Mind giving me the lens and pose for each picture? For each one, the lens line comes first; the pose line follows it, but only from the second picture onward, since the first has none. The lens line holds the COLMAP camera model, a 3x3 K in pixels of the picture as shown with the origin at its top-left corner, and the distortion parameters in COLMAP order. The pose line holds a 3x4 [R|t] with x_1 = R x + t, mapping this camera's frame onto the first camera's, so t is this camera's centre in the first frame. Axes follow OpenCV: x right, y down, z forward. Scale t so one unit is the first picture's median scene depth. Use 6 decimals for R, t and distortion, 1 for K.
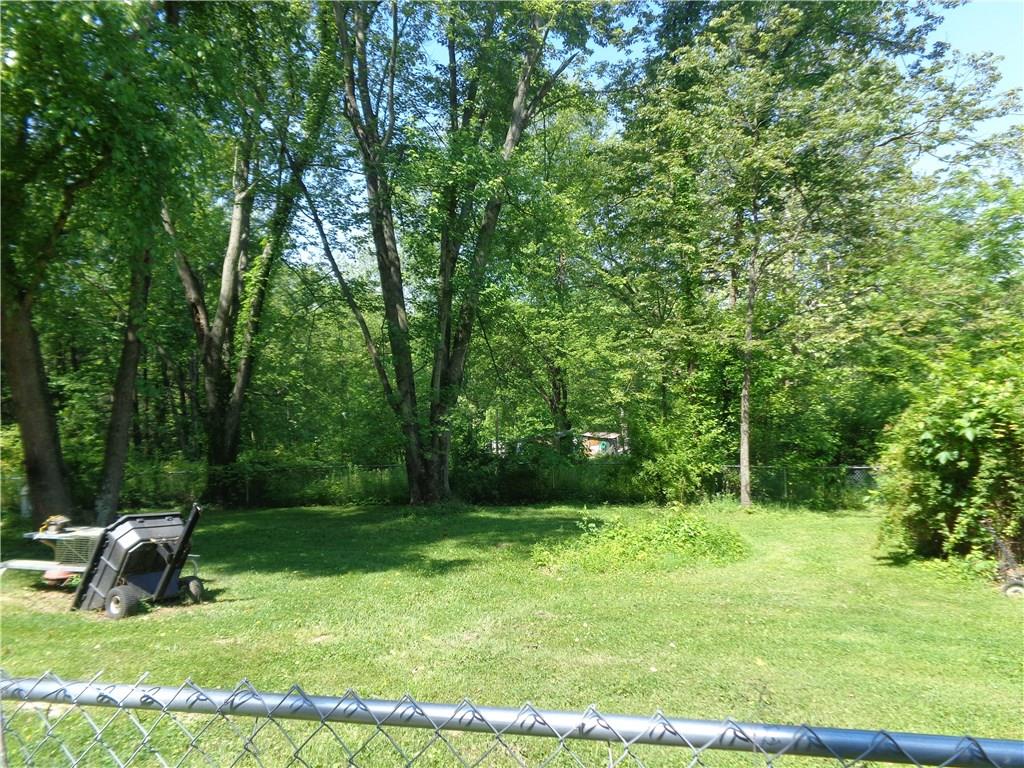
lens RADIAL K [[784.4, 0, 511.4], [0, 784.4, 385.1], [0, 0, 1]] dist [-0.000841, -0.000207]
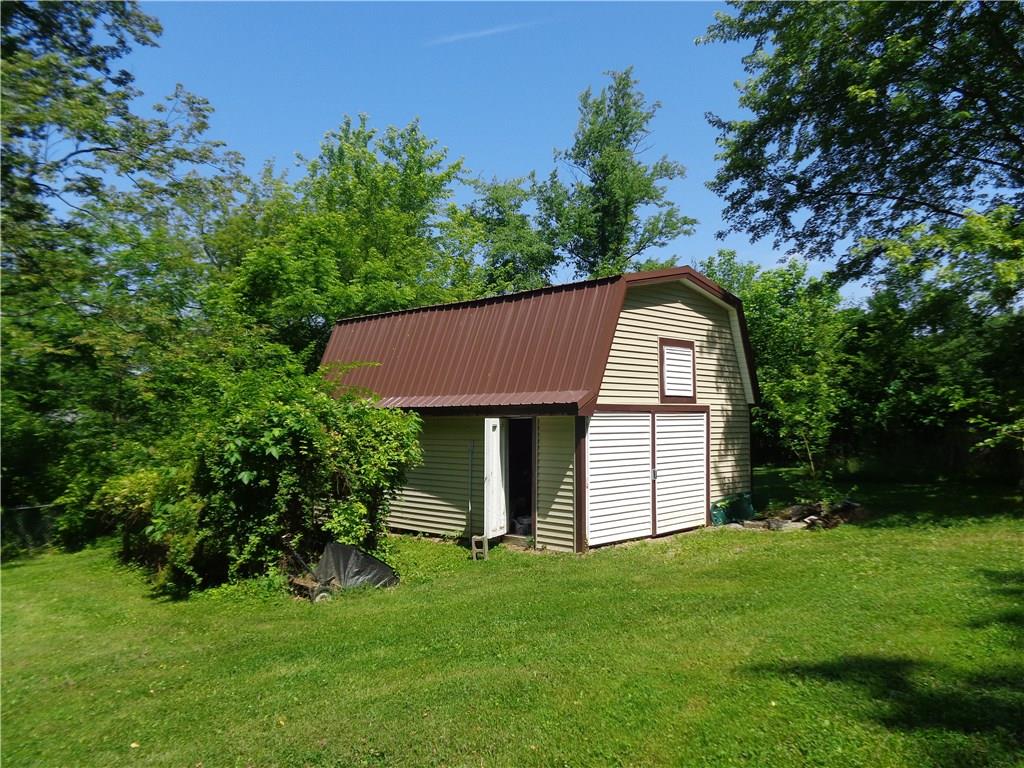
lens RADIAL K [[784.4, 0, 511.8], [0, 784.4, 383.0], [0, 0, 1]] dist [-0.000841, -0.000207]
pose [[0.447562, 0.074683, 0.891129, -0.182448], [-0.020587, 0.997103, -0.073225, 0.038694], [-0.894016, 0.014427, 0.447802, 0.249296]]
